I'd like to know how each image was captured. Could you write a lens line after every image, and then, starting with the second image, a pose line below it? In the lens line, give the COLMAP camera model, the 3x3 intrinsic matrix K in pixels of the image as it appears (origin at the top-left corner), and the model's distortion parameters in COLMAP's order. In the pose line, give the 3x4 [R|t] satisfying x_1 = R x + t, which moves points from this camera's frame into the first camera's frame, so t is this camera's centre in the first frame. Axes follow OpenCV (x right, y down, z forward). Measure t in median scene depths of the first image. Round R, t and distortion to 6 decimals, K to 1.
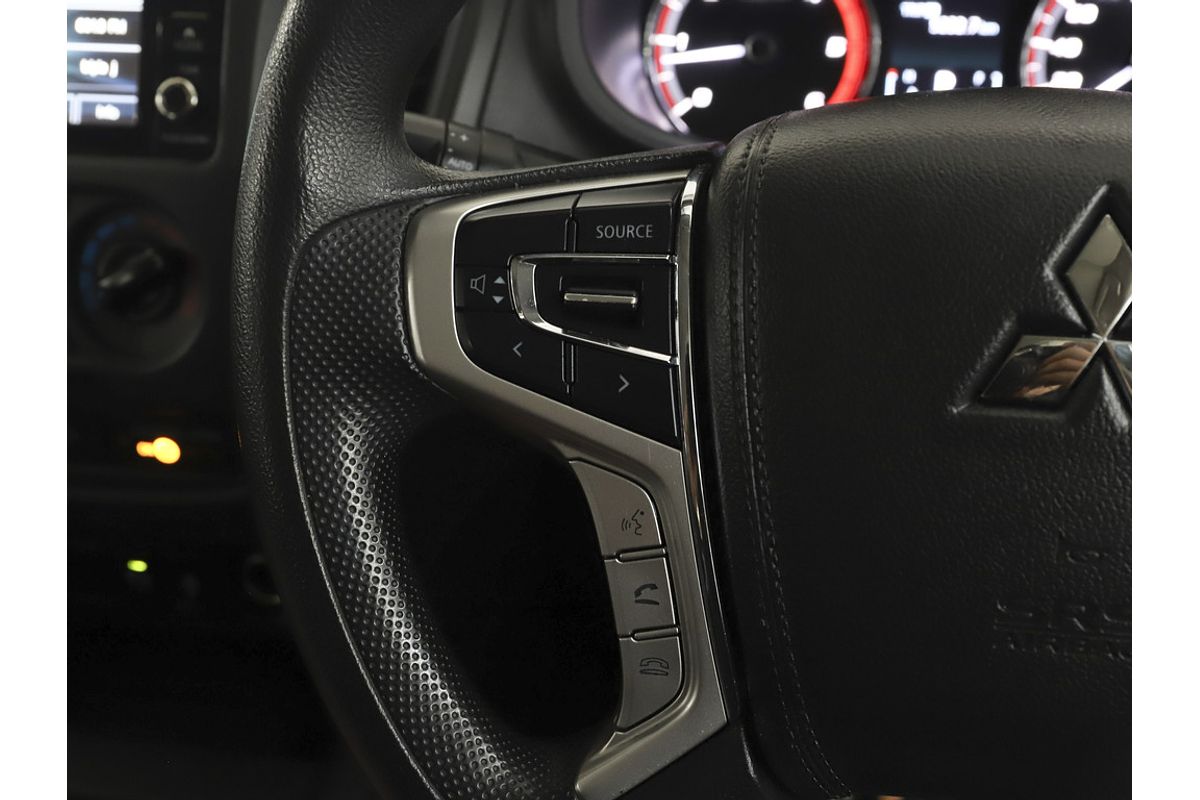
lens RADIAL K [[1196.8, 0, 600.0], [0, 1196.8, 400.0], [0, 0, 1]] dist [-0.012714, -0.009118]
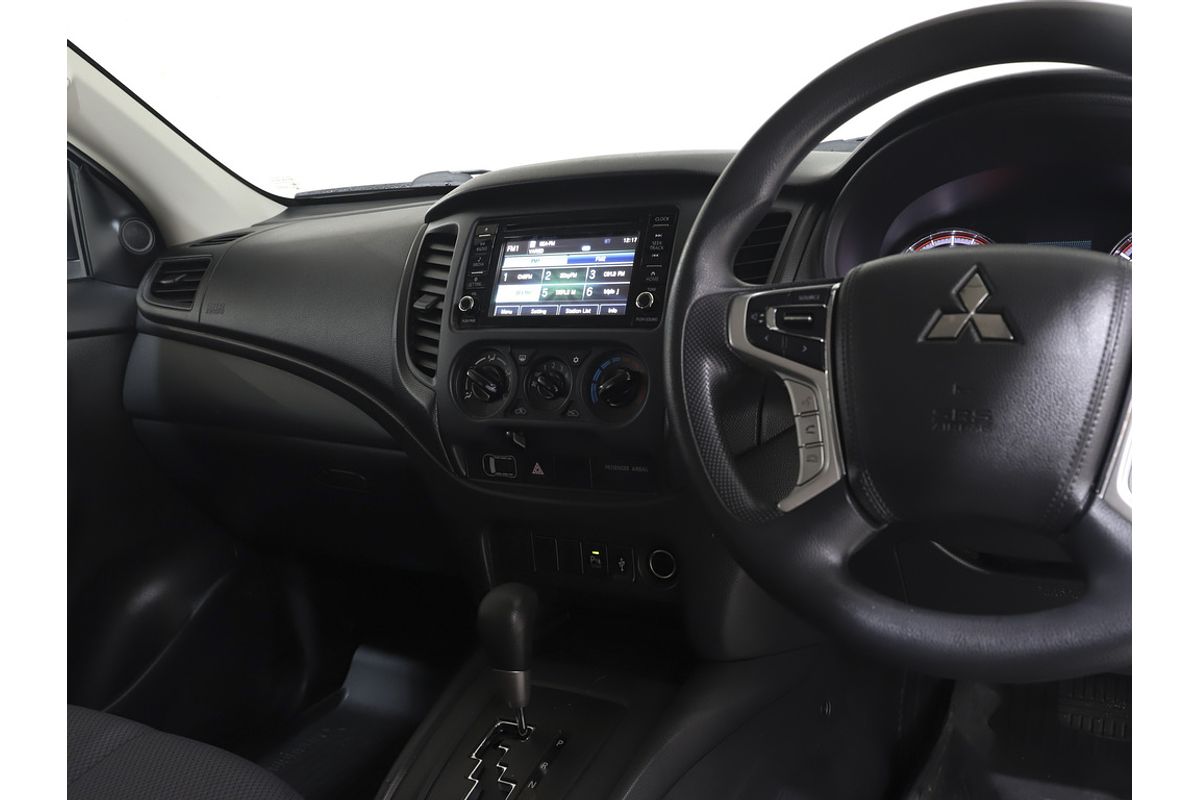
lens RADIAL K [[1097.3, 0, 600.0], [0, 1097.3, 400.0], [0, 0, 1]] dist [-0.036491, 0.019255]
pose [[0.942271, 0.013424, -0.334582, 0.396398], [-0.114734, 0.951654, -0.284940, 0.817681], [0.314581, 0.306879, 0.898256, -1.262986]]
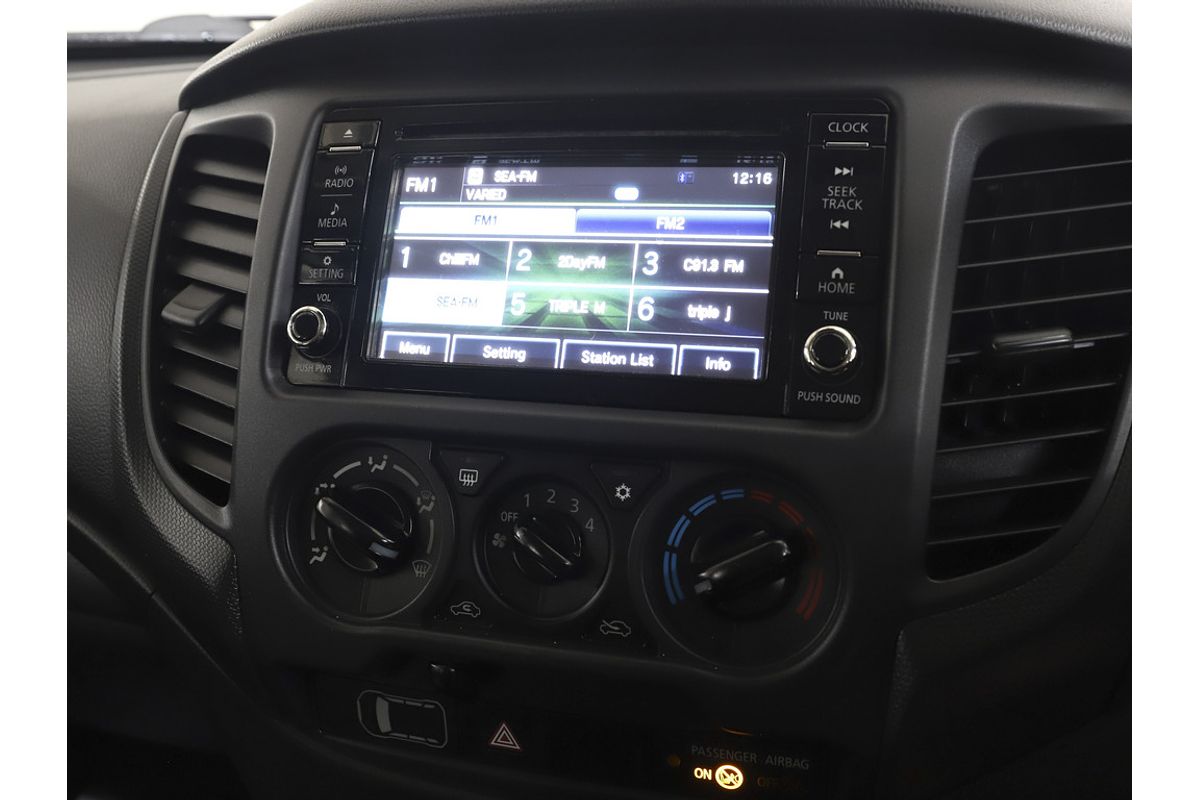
lens RADIAL K [[1095.2, 0, 600.0], [0, 1095.2, 400.0], [0, 0, 1]] dist [-0.053078, -0.002250]
pose [[0.993509, 0.024637, -0.111058, -0.690635], [-0.047291, 0.977357, -0.206244, -0.092079], [0.103462, 0.210157, 0.972178, 0.426020]]
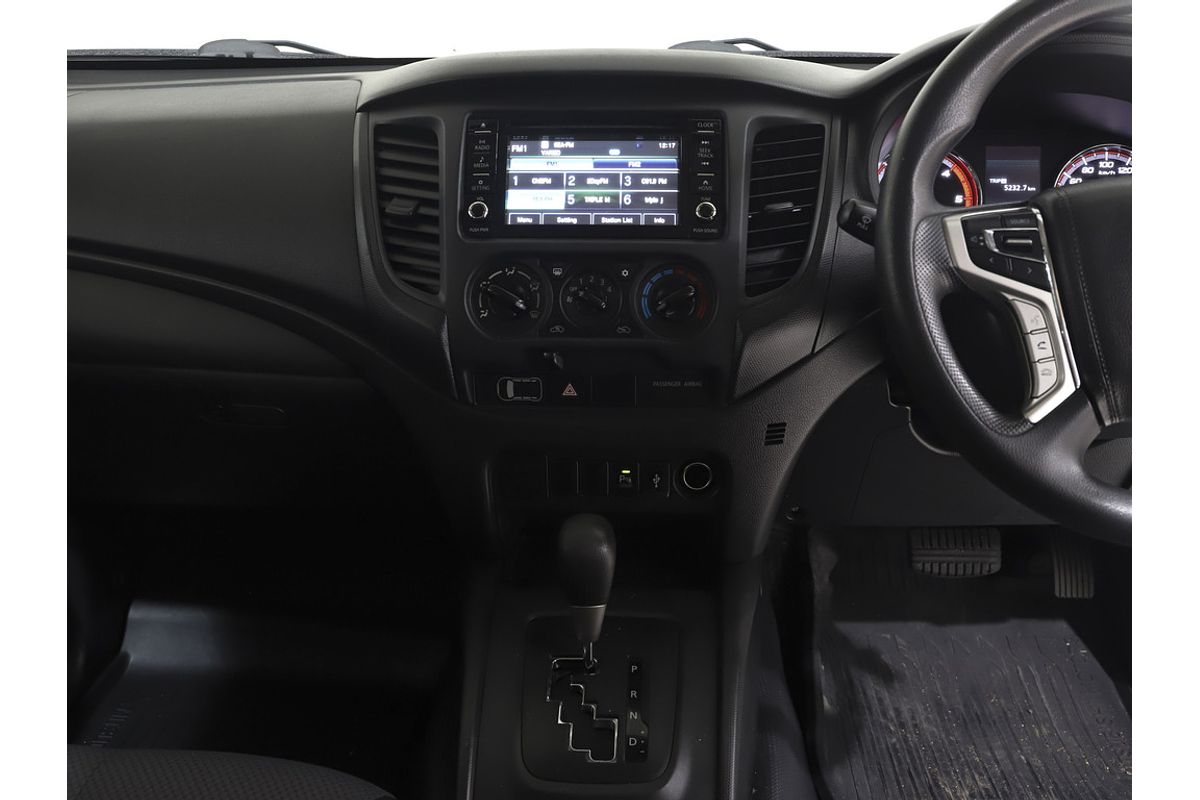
lens RADIAL K [[1097.3, 0, 600.0], [0, 1097.3, 400.0], [0, 0, 1]] dist [-0.036491, 0.019255]
pose [[0.990095, -0.028011, 0.137577, -1.325206], [0.054245, 0.980125, -0.190823, 0.711322], [-0.129497, 0.196396, 0.971936, -1.305486]]
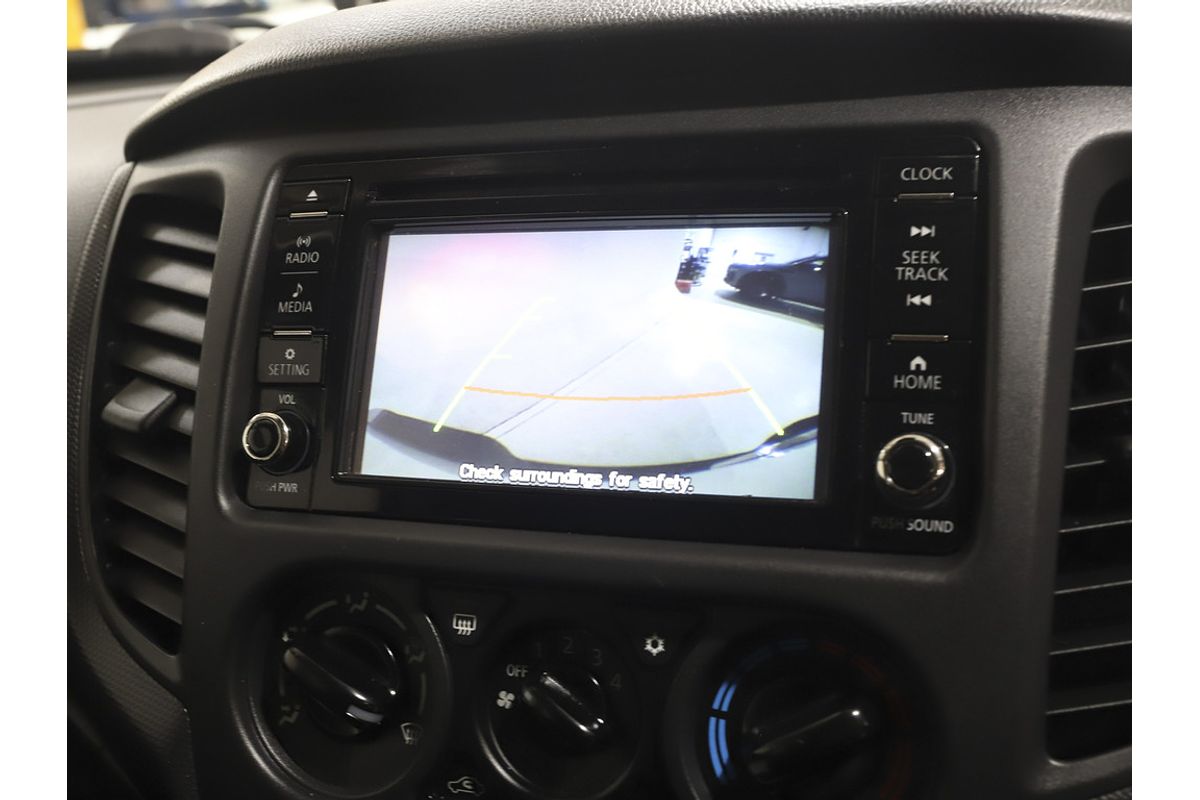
lens RADIAL K [[1241.7, 0, 600.0], [0, 1241.7, 400.0], [0, 0, 1]] dist [-0.023741, -0.007050]
pose [[0.985457, -0.007902, -0.169738, -0.655652], [-0.029511, 0.975778, -0.216763, -0.222714], [0.167340, 0.218620, 0.961355, 0.528947]]
